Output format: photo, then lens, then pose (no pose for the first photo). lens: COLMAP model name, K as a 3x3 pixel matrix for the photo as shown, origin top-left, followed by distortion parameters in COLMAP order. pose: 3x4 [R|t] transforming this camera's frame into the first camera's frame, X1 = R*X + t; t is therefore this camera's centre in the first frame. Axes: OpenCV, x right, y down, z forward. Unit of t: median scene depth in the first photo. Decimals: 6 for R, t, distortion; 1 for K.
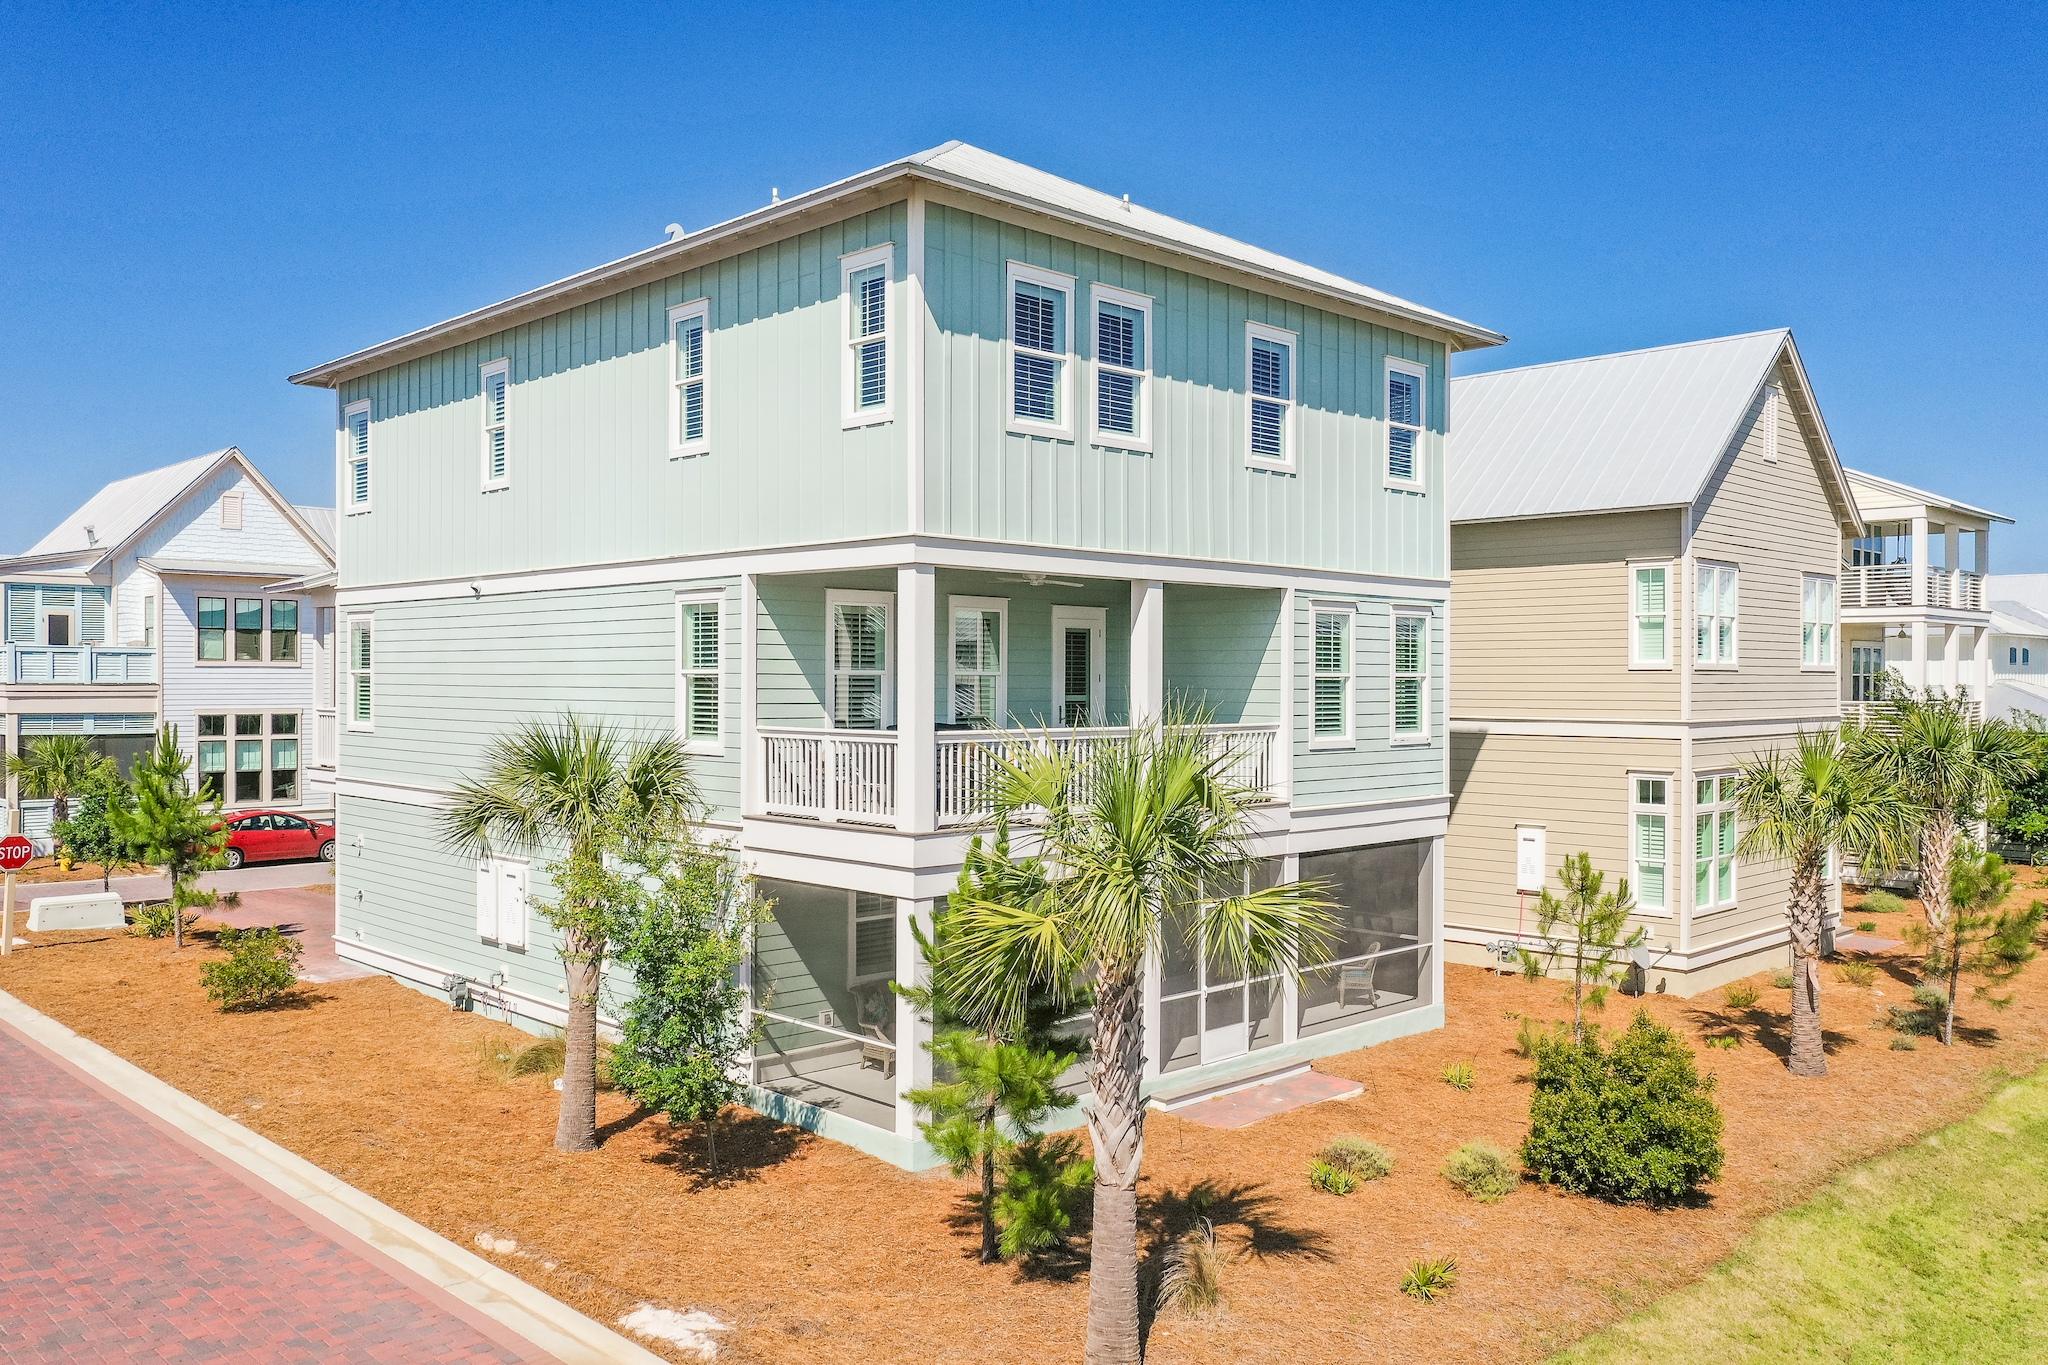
lens RADIAL K [[1584.7, 0, 1024.0], [0, 1584.7, 682.5], [0, 0, 1]] dist [-0.012760, -0.001805]
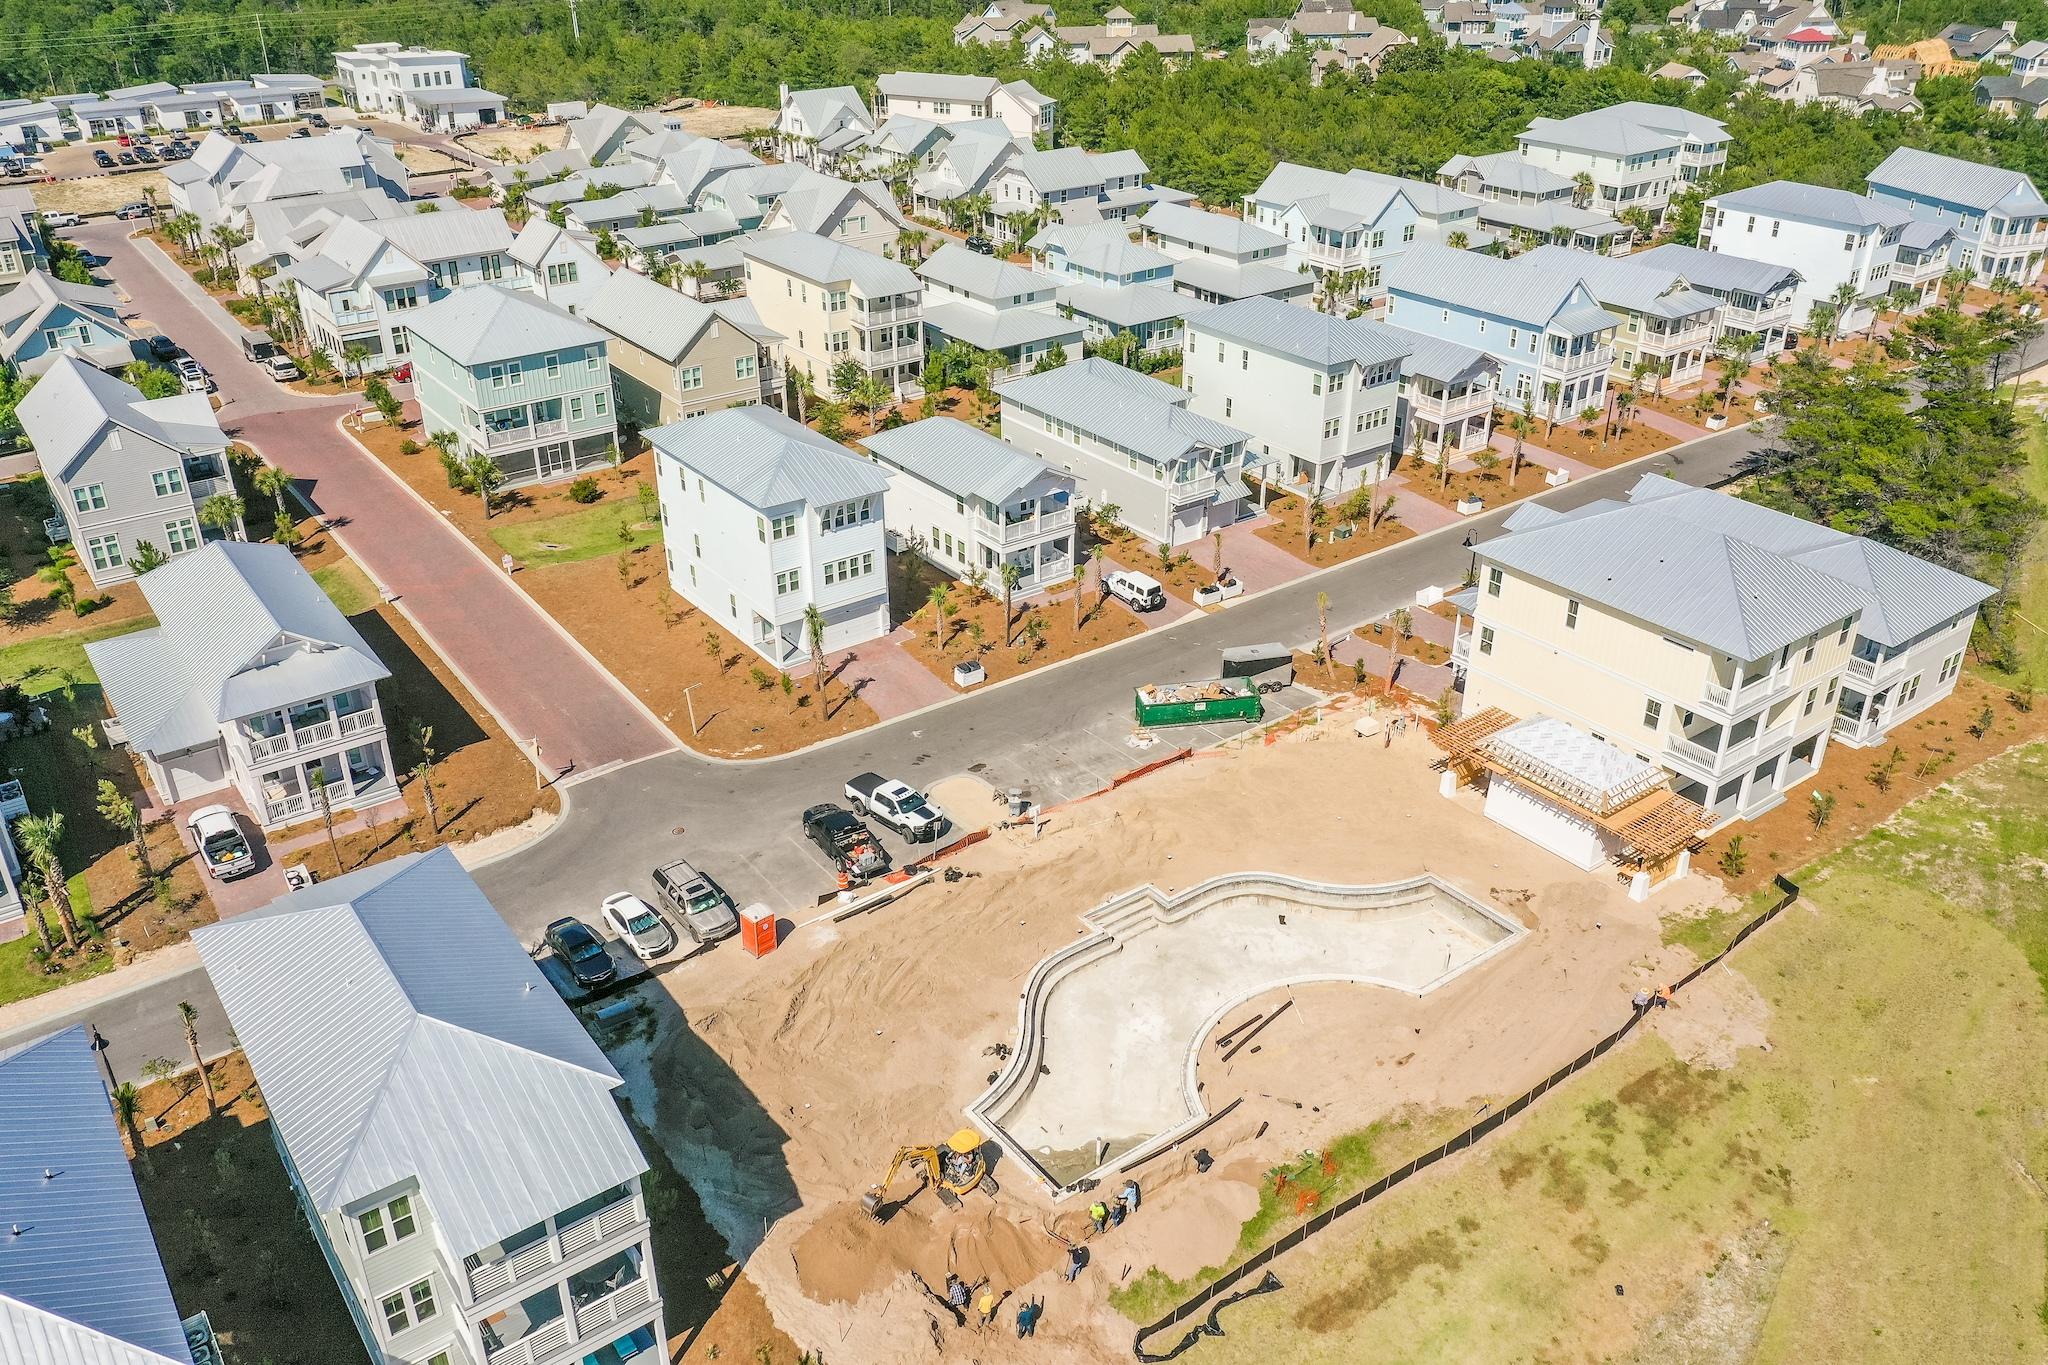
lens RADIAL K [[1617.6, 0, 1024.5], [0, 1617.6, 588.0], [0, 0, 1]] dist [-0.009838, -0.004023]
pose [[0.989538, 0.054367, -0.133639, 1.262382], [0.006620, 0.908197, 0.418490, -0.892760], [0.144123, -0.414997, 0.898335, -2.052777]]
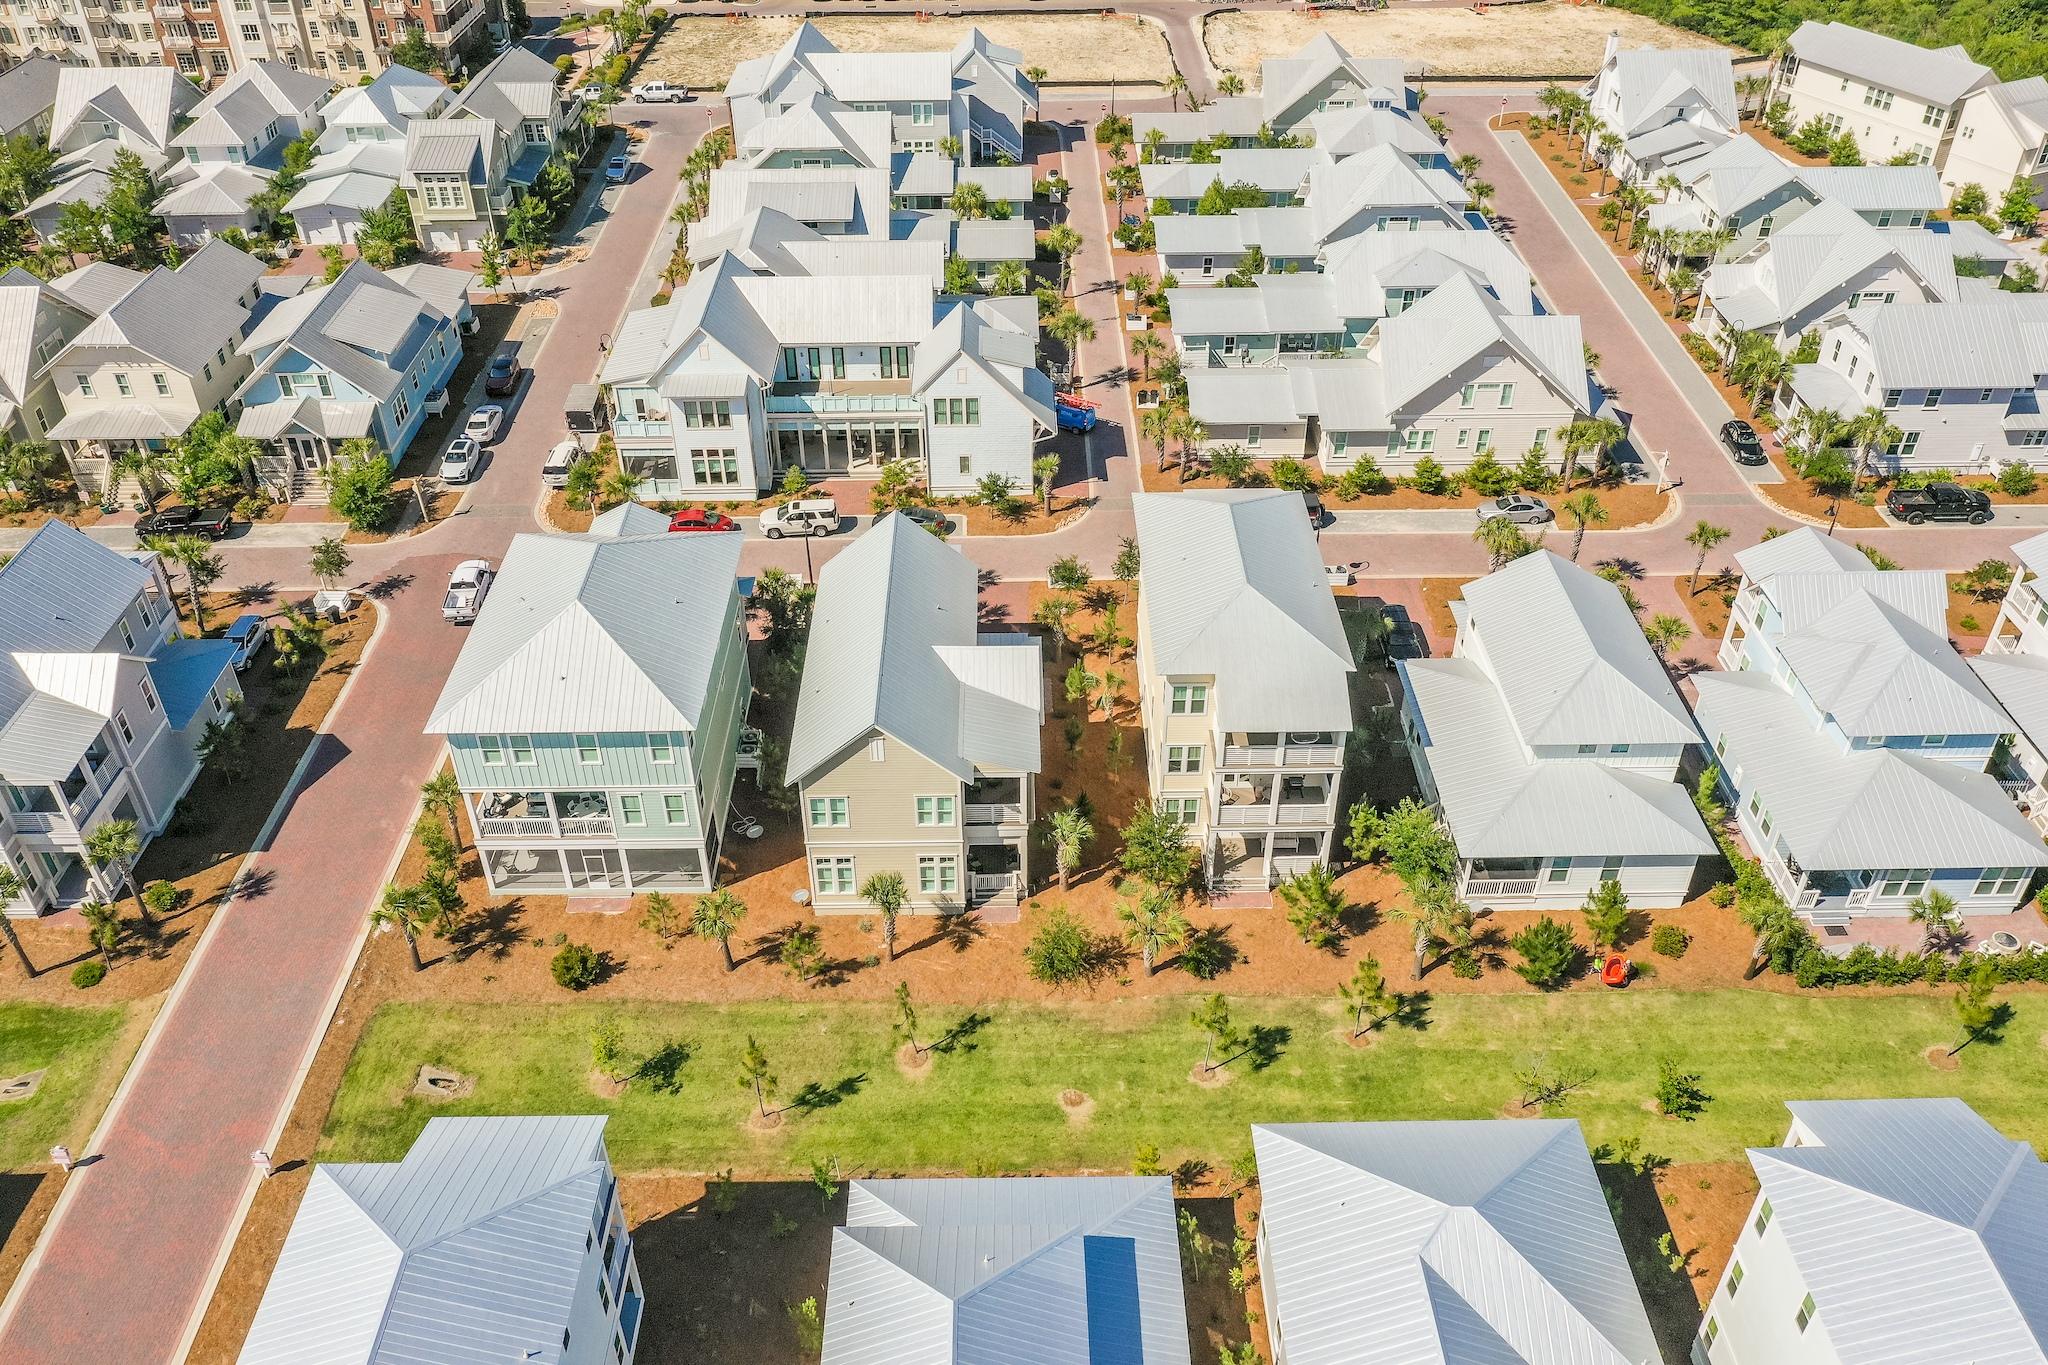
lens RADIAL K [[1617.6, 0, 1024.5], [0, 1617.6, 588.0], [0, 0, 1]] dist [-0.009838, -0.004023]
pose [[0.712147, 0.386925, -0.585778, 1.273857], [0.002443, 0.833035, 0.553215, -1.115432], [0.702026, -0.395401, 0.592298, -0.113738]]
